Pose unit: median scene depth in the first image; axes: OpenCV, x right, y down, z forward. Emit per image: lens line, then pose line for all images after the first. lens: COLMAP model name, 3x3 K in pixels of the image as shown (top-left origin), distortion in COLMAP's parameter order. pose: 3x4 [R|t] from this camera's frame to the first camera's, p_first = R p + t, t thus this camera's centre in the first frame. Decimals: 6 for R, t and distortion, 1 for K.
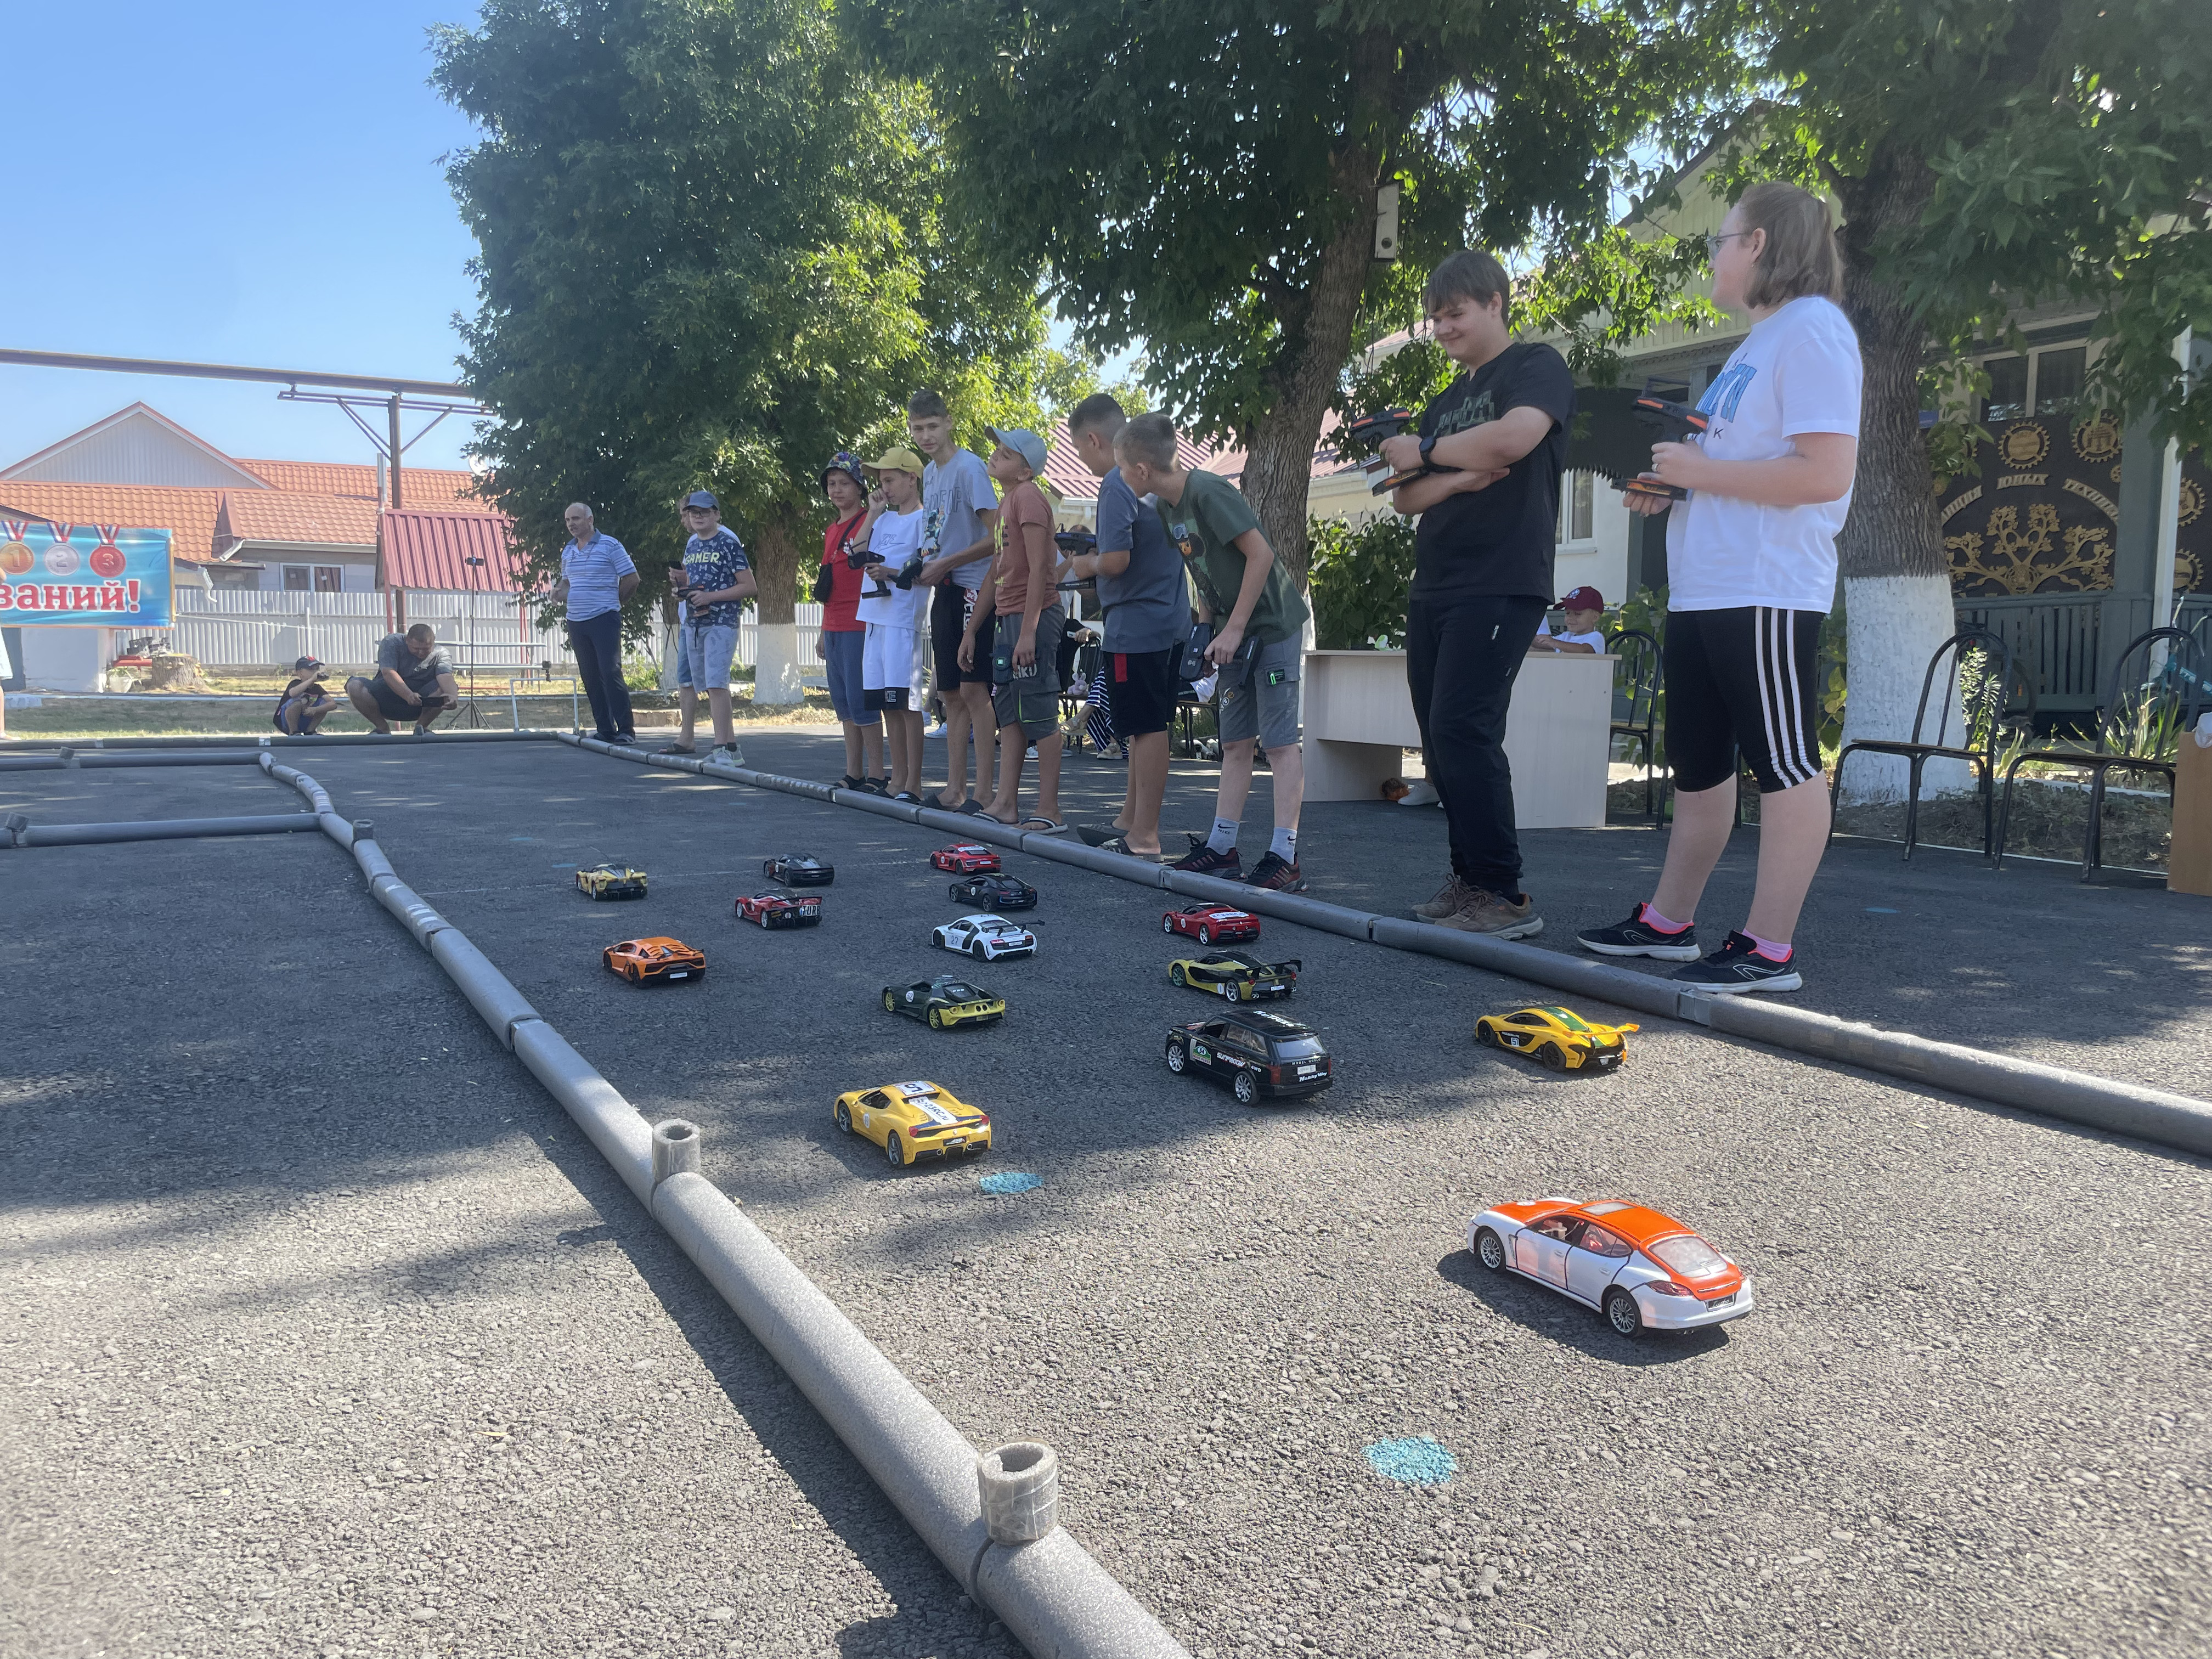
lens RADIAL K [[1735.2, 0, 1109.0], [0, 1735.2, 820.6], [0, 0, 1]] dist [0.013269, 0.005152]
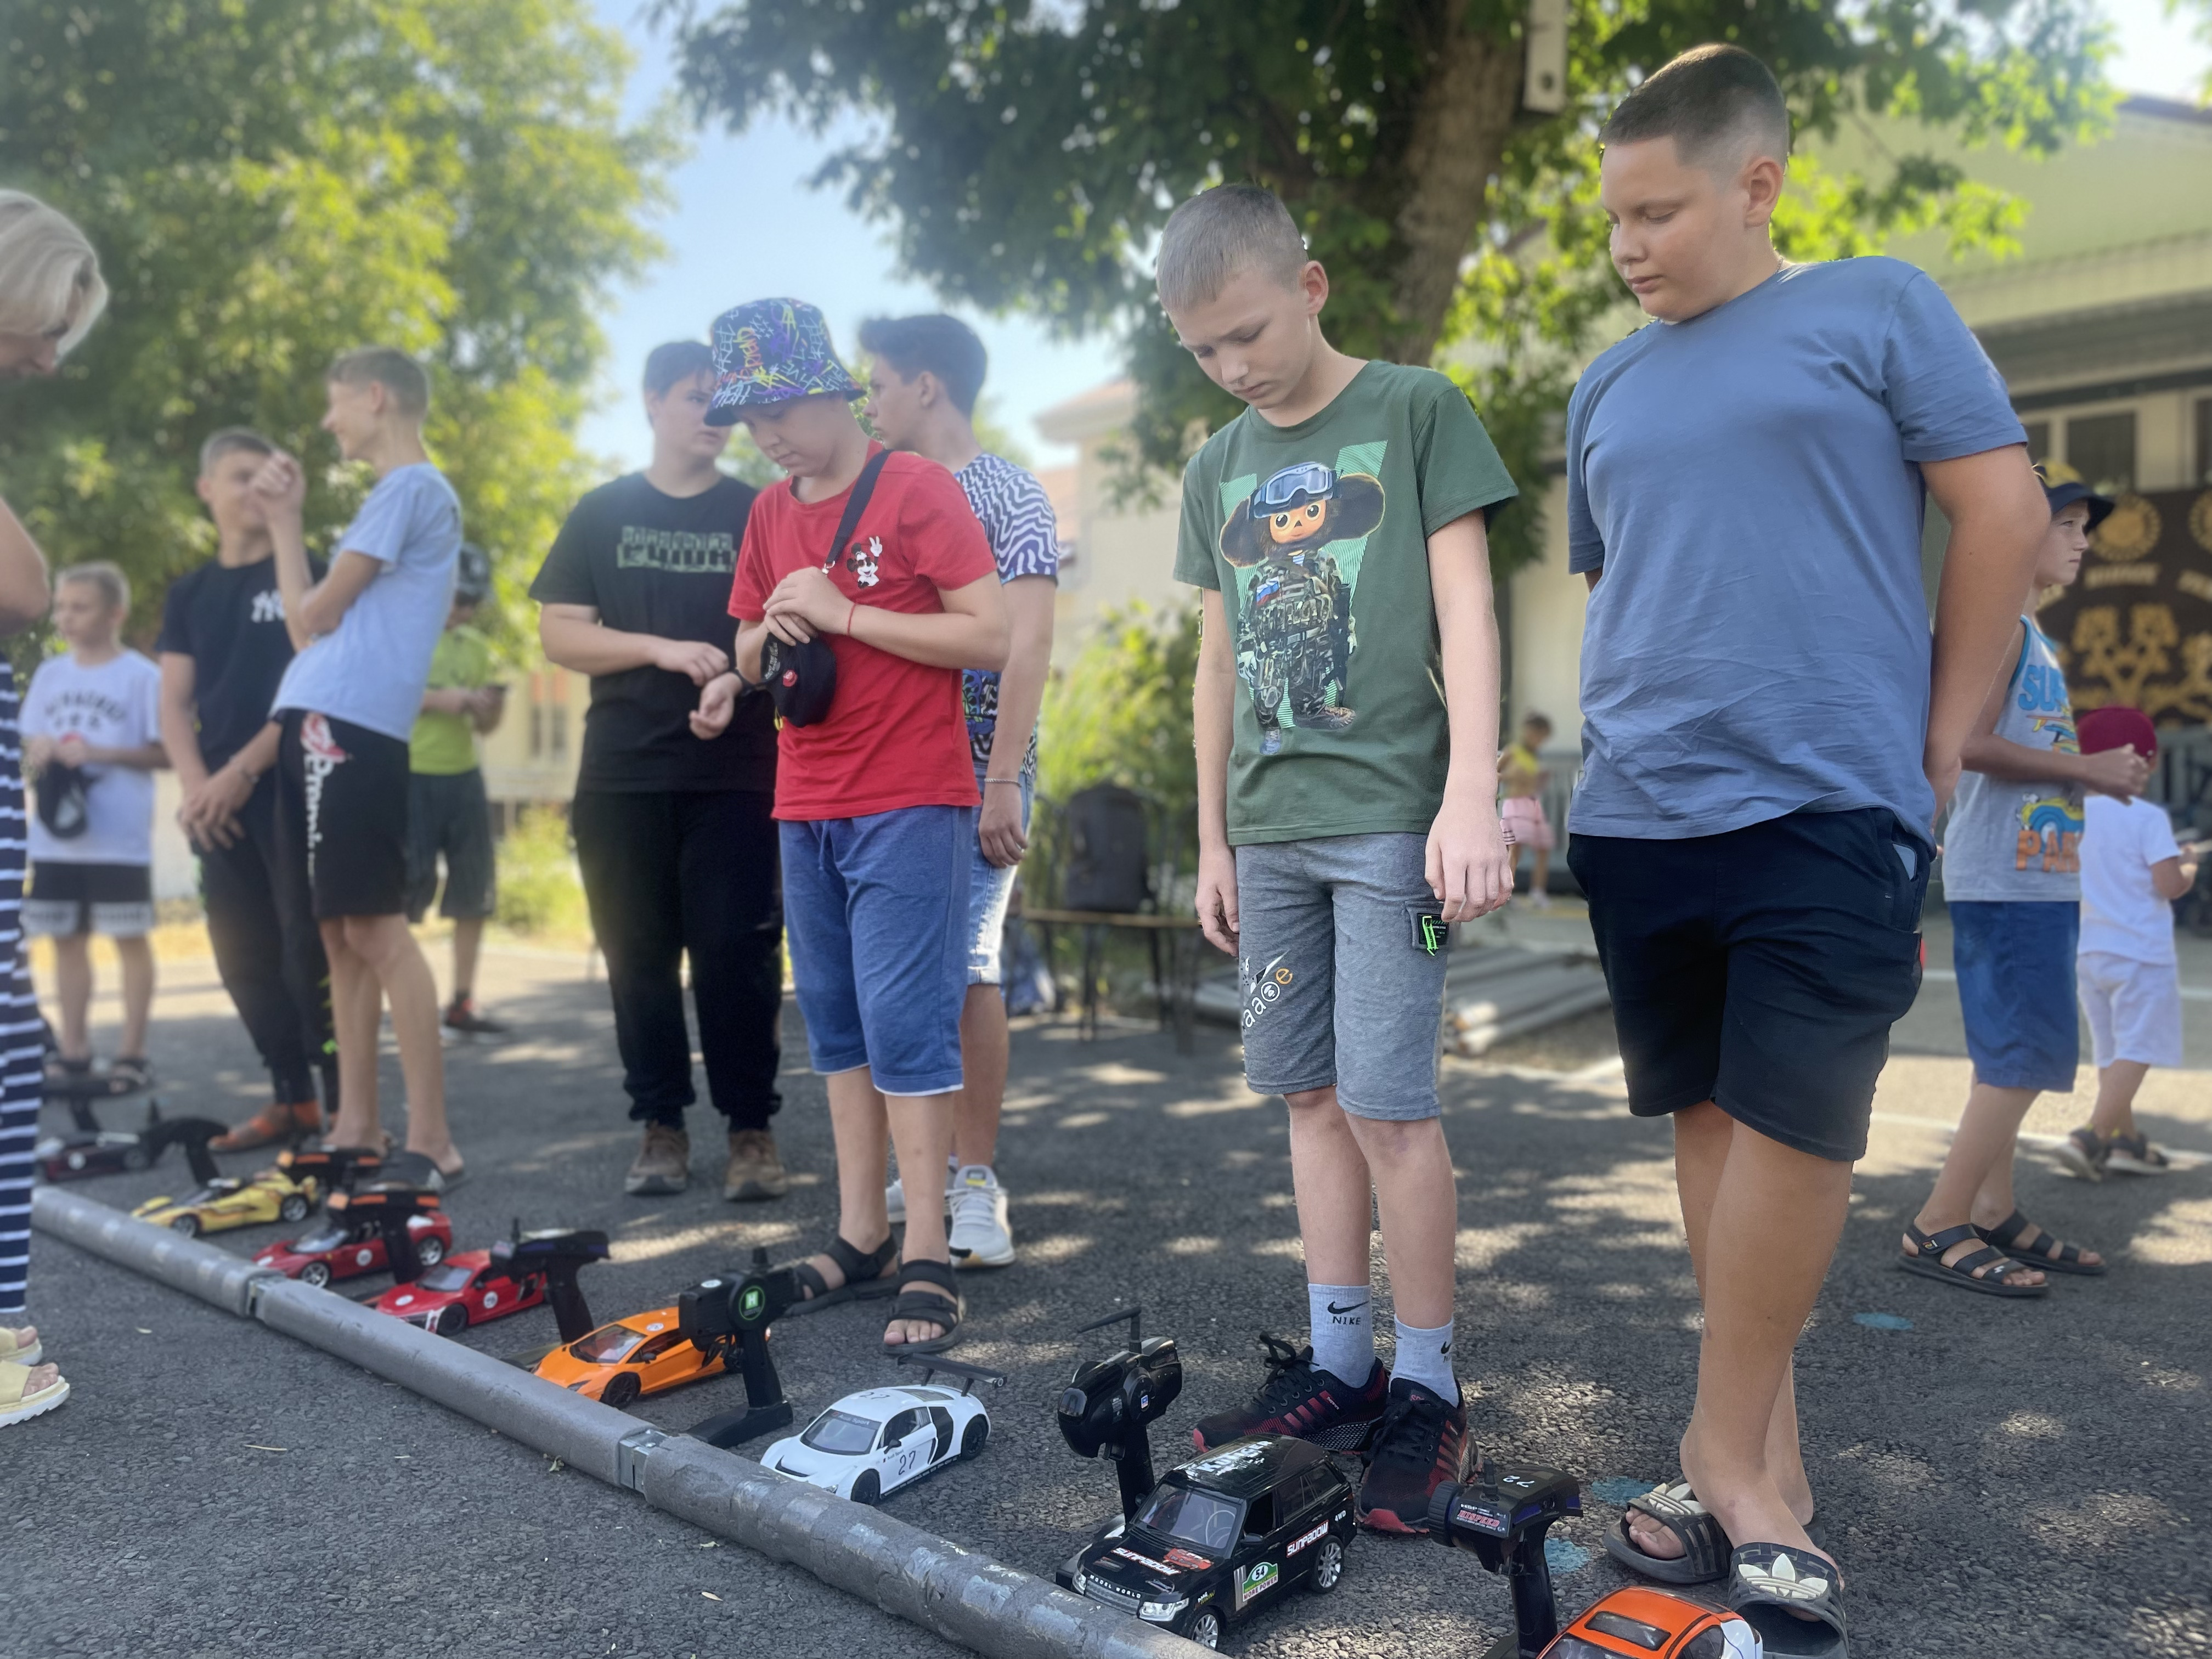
lens RADIAL K [[1735.2, 0, 1099.7], [0, 1735.2, 836.7], [0, 0, 1]] dist [0.013269, 0.005152]
pose [[0.939047, -0.010710, 0.343621, -0.143890], [0.037384, 0.996769, -0.071097, -0.047194], [-0.341749, 0.079609, 0.936413, 0.459066]]
